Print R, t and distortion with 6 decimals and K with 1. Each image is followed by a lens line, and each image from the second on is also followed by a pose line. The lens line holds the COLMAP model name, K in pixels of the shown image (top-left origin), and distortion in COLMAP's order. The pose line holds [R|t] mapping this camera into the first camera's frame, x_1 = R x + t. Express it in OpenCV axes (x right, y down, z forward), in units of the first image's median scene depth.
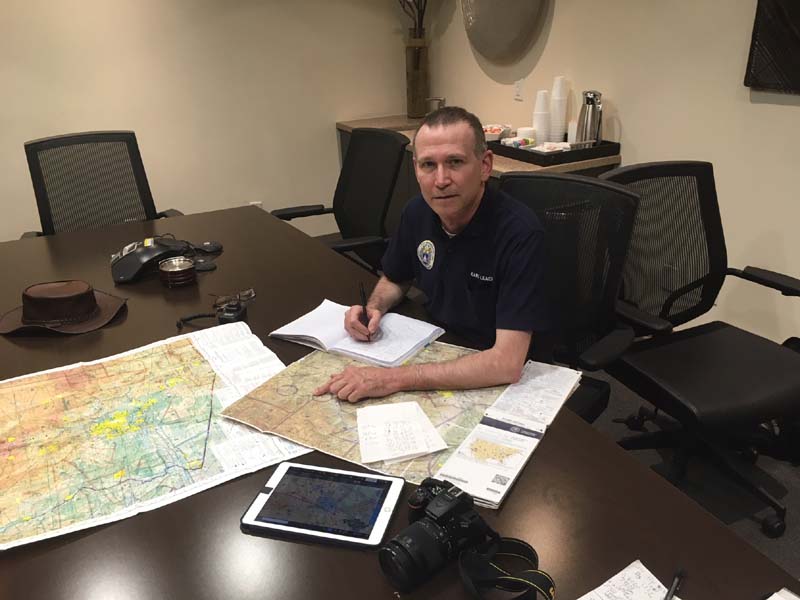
lens RADIAL K [[692.9, 0, 400.0], [0, 692.9, 300.0], [0, 0, 1]] dist [0.075530, -0.115665]
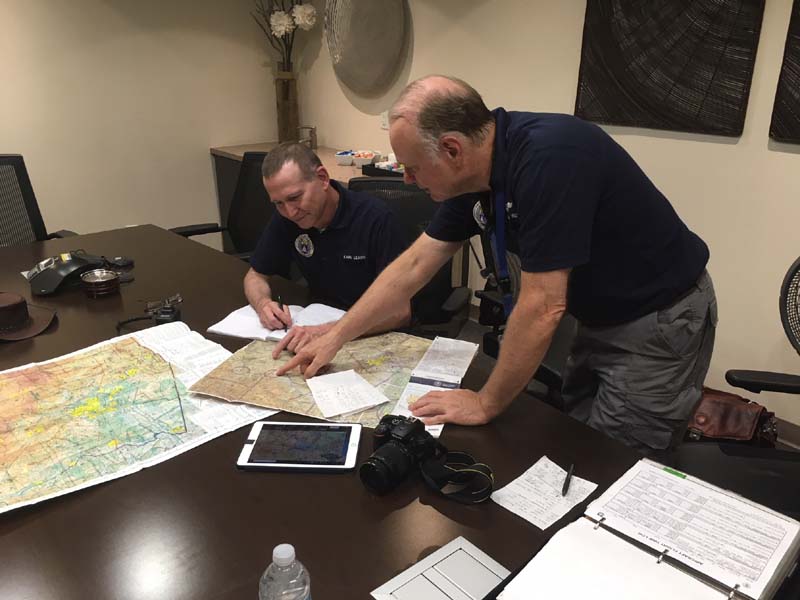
lens RADIAL K [[692.9, 0, 400.0], [0, 692.9, 300.0], [0, 0, 1]] dist [0.075530, -0.115665]
pose [[0.974548, -0.044509, 0.219716, -0.153532], [0.053577, 0.997933, -0.035482, 0.067507], [-0.217683, 0.046350, 0.974918, -0.195658]]
